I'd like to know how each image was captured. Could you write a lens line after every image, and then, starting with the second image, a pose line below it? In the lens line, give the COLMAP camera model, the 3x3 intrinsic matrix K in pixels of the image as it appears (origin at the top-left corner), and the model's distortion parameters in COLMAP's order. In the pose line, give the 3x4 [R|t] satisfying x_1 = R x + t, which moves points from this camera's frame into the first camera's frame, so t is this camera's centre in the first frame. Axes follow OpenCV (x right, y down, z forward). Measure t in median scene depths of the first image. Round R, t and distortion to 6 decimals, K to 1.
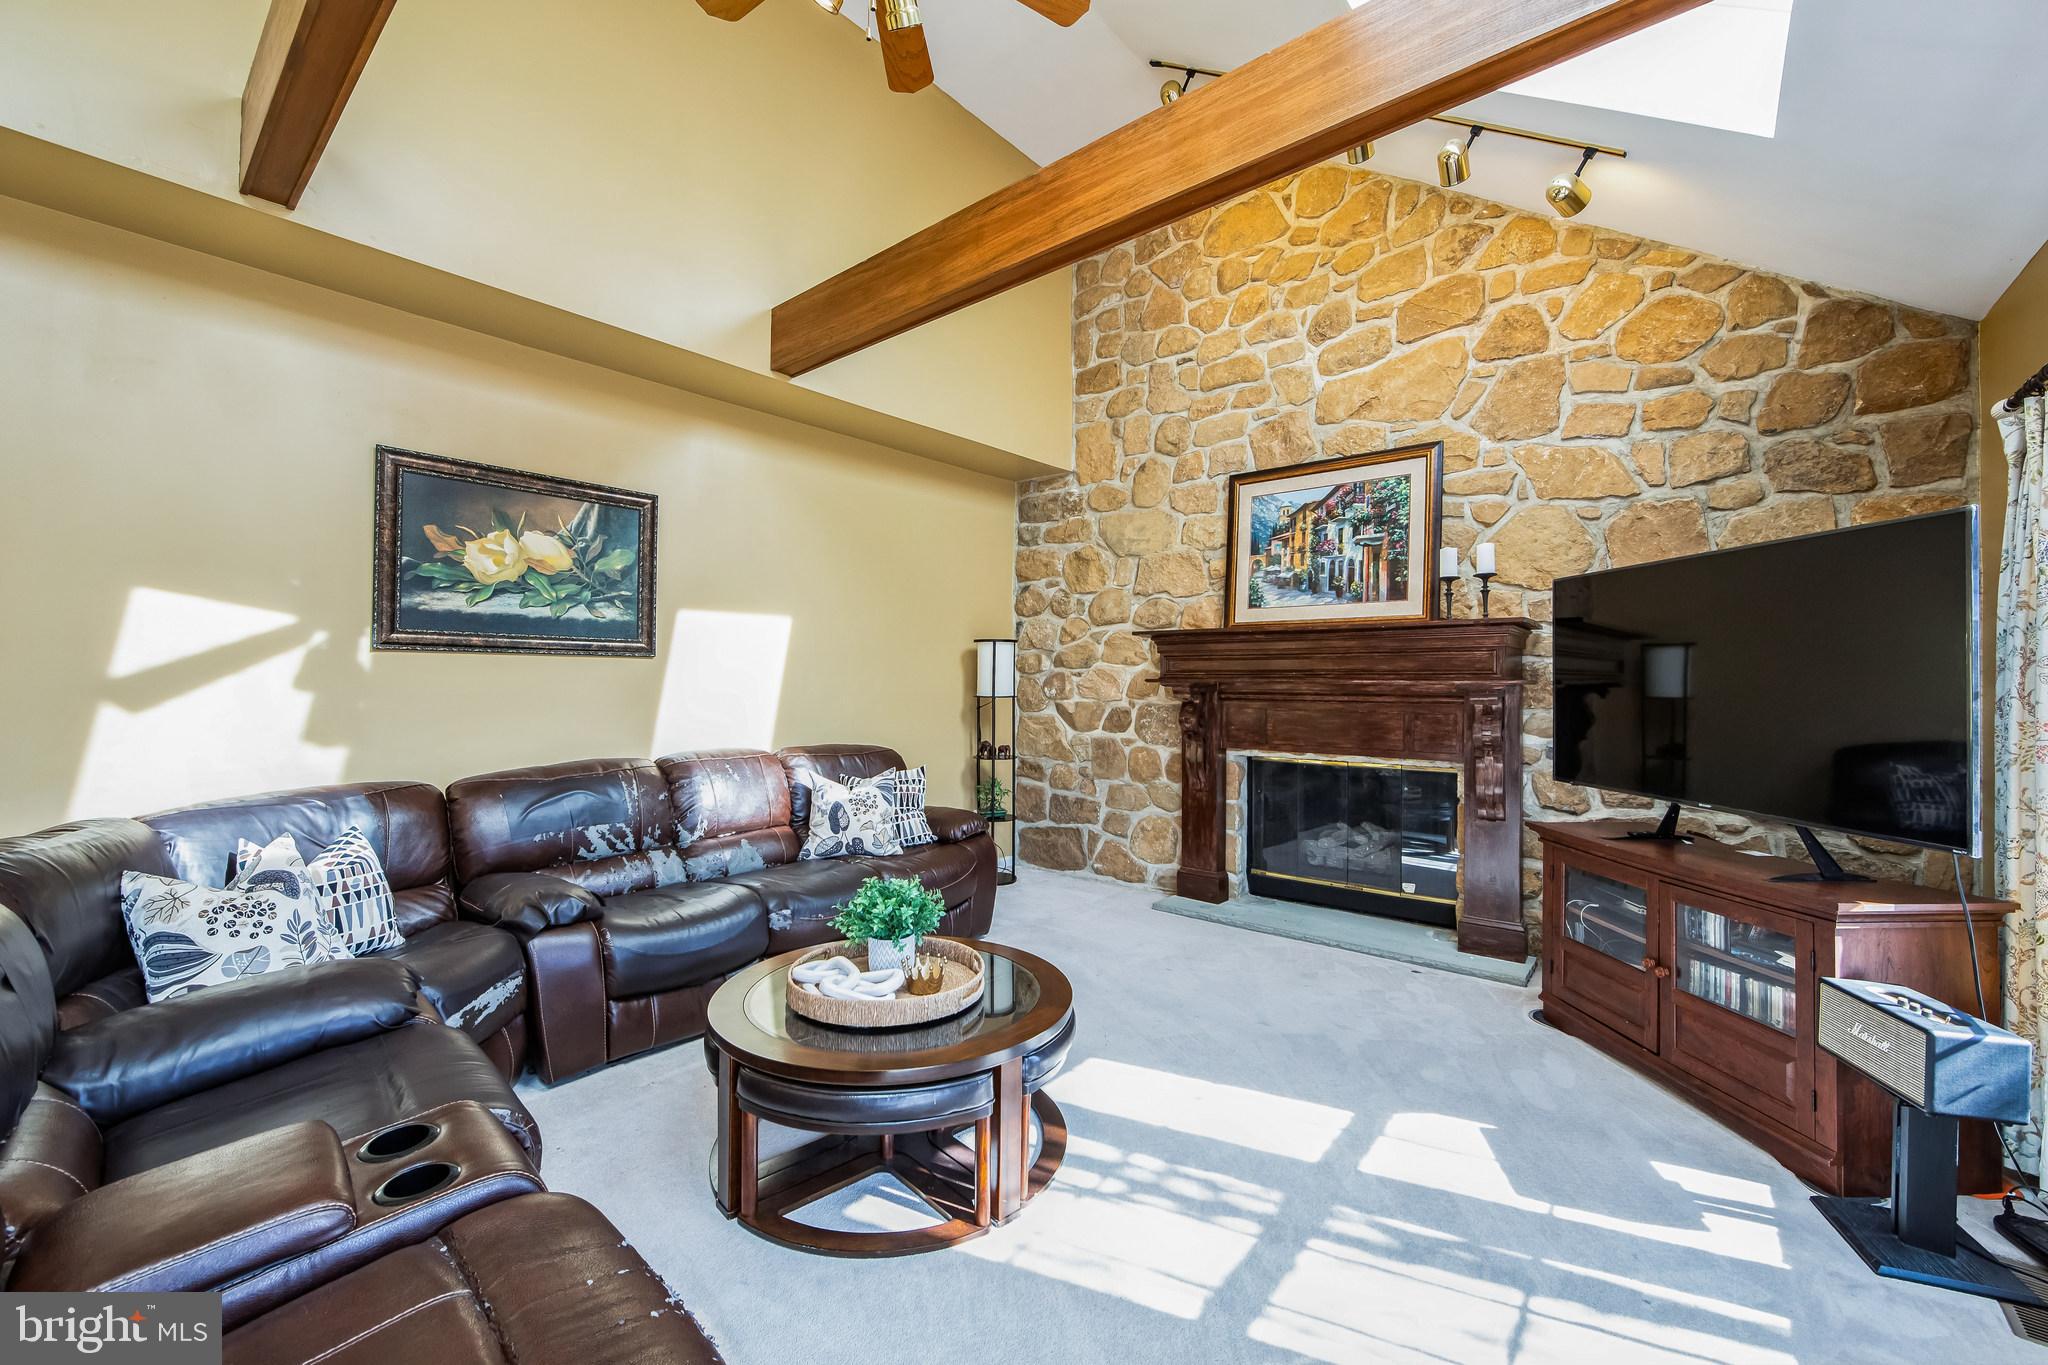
lens RADIAL K [[810.4, 0, 1024.0], [0, 810.4, 682.5], [0, 0, 1]] dist [-0.002834, -0.000081]
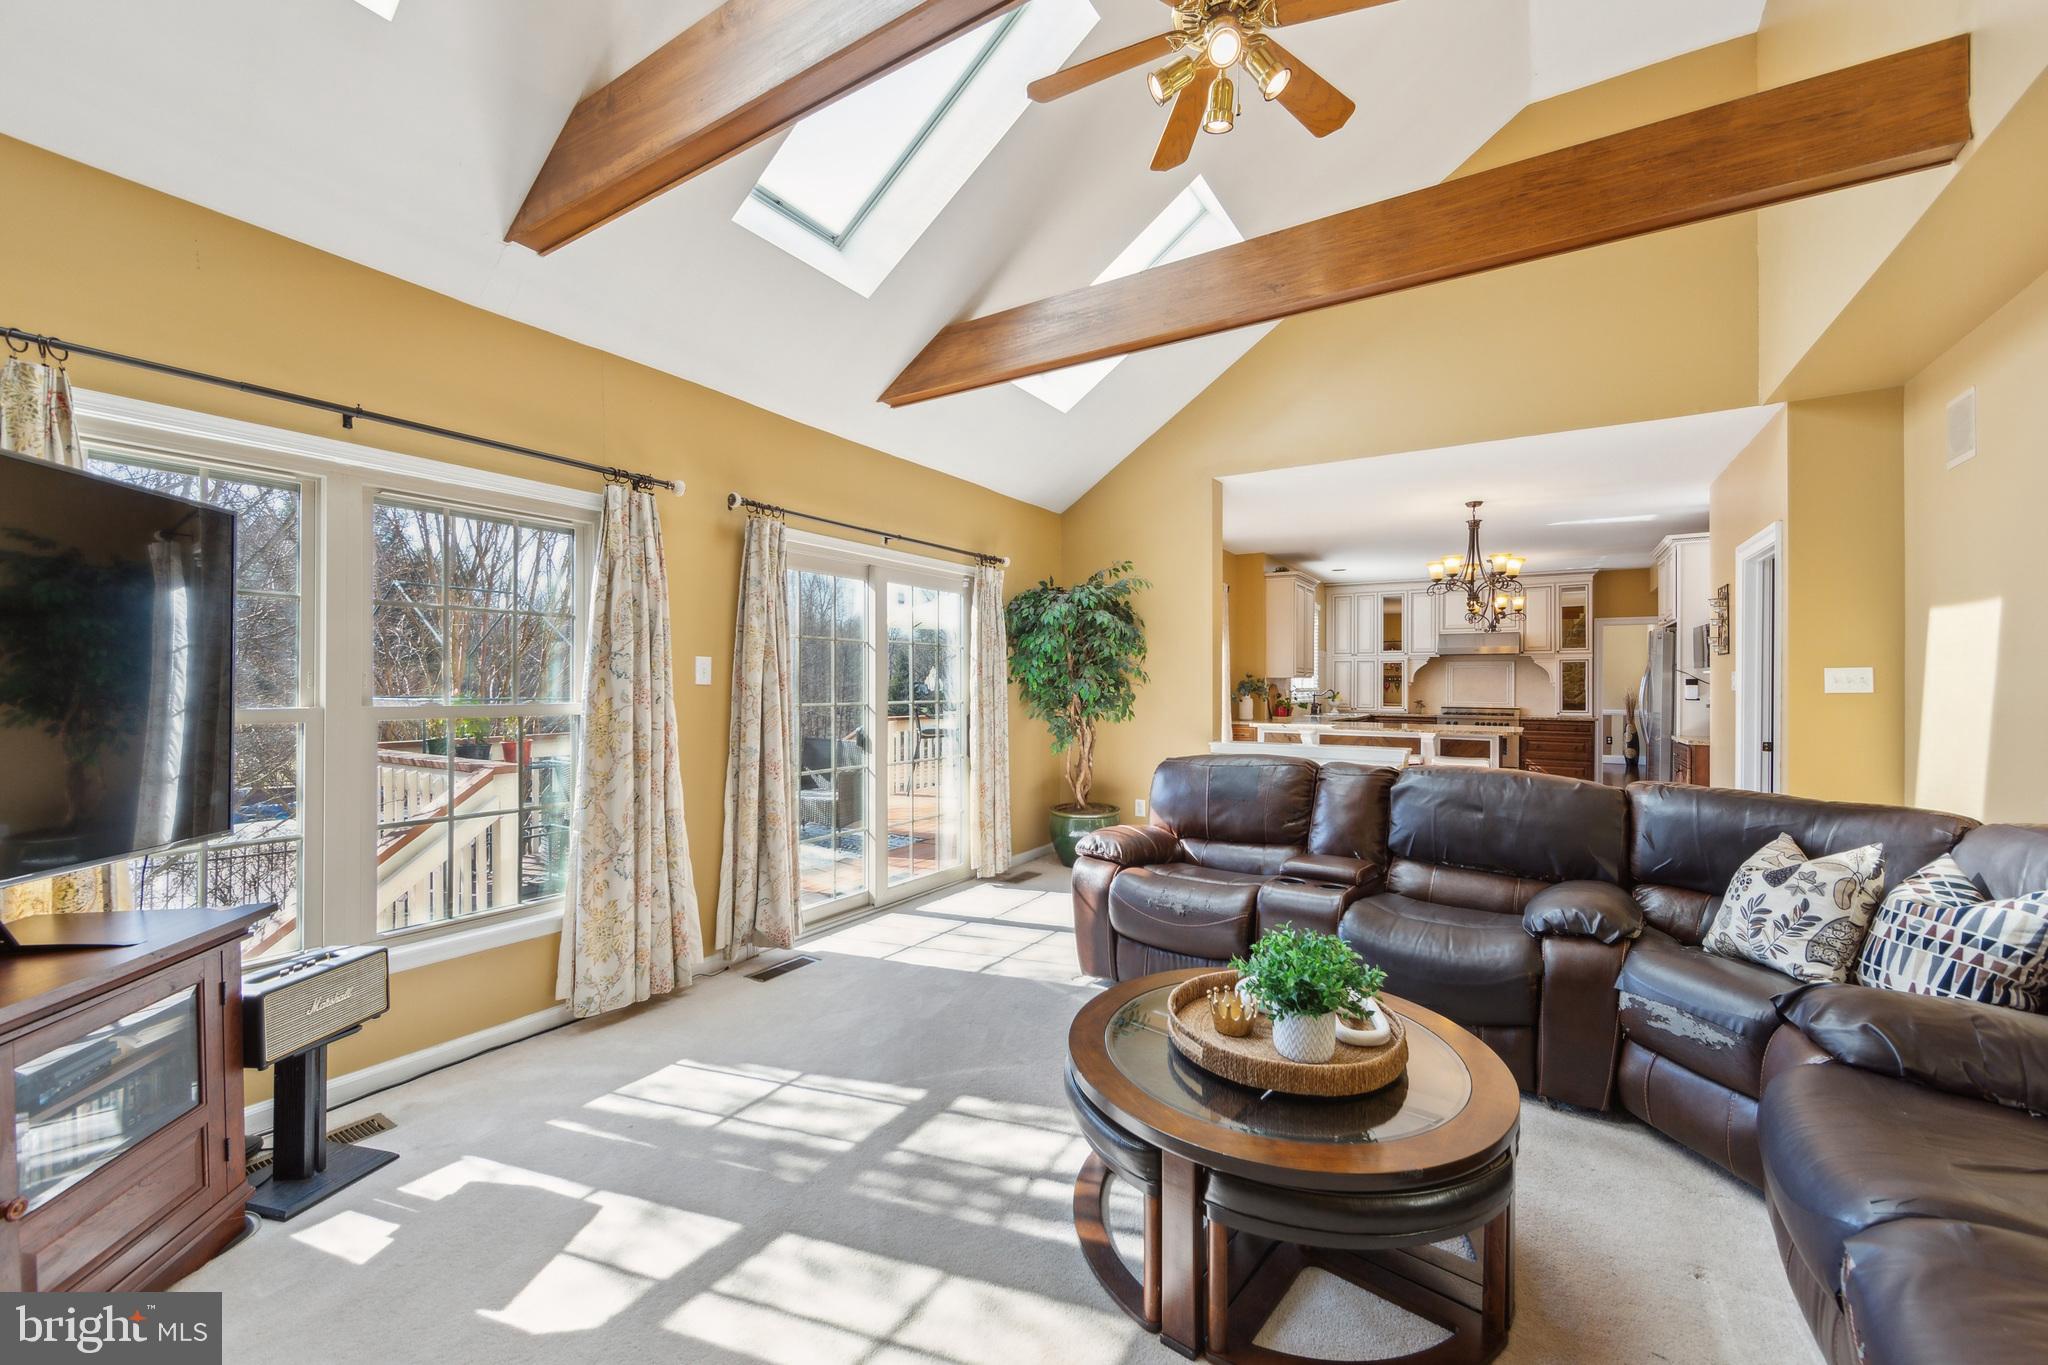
lens RADIAL K [[810.4, 0, 1024.0], [0, 810.4, 682.5], [0, 0, 1]] dist [-0.002834, -0.000081]
pose [[-0.988570, -0.005440, -0.150663, 0.242528], [-0.006085, 0.999974, 0.003817, -0.000610], [0.150638, 0.004690, -0.988578, 1.909753]]
